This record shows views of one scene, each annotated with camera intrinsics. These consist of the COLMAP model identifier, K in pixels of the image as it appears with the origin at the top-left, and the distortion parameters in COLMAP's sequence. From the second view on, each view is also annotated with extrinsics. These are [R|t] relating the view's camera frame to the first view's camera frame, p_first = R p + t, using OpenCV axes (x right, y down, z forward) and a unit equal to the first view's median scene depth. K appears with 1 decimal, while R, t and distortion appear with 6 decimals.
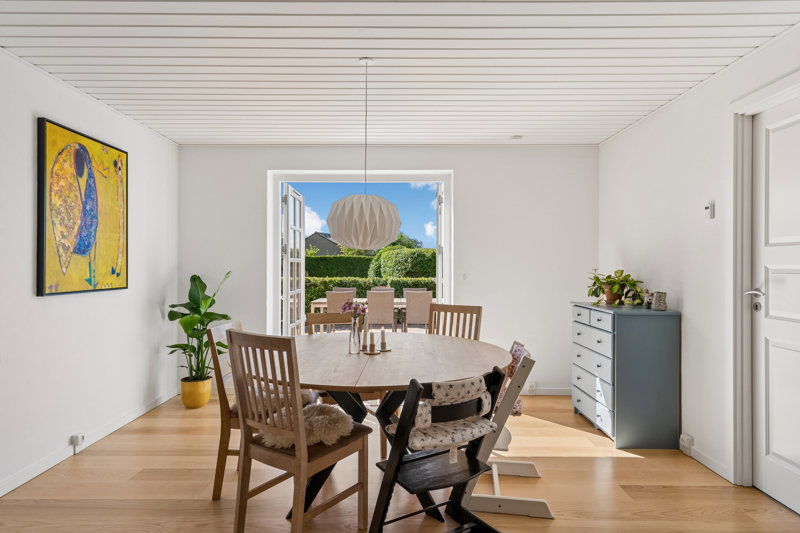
lens RADIAL K [[468.8, 0, 398.3], [0, 468.8, 262.8], [0, 0, 1]] dist [0.026454, 0.001565]
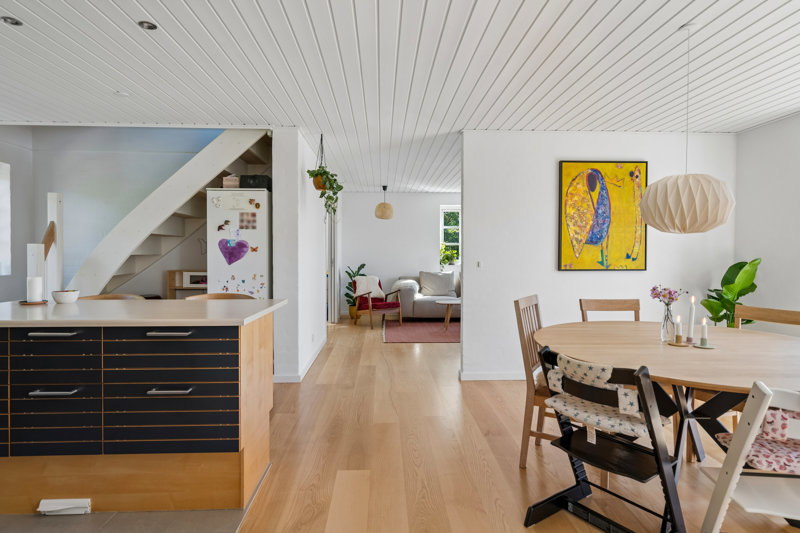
lens RADIAL K [[425.5, 0, 397.8], [0, 425.5, 266.4], [0, 0, 1]] dist [0.018243, 0.000628]
pose [[0.058665, 0.028752, -0.997864, 0.598563], [0.003500, 0.999573, 0.029007, 0.009533], [0.998272, -0.005194, 0.058539, 0.316881]]
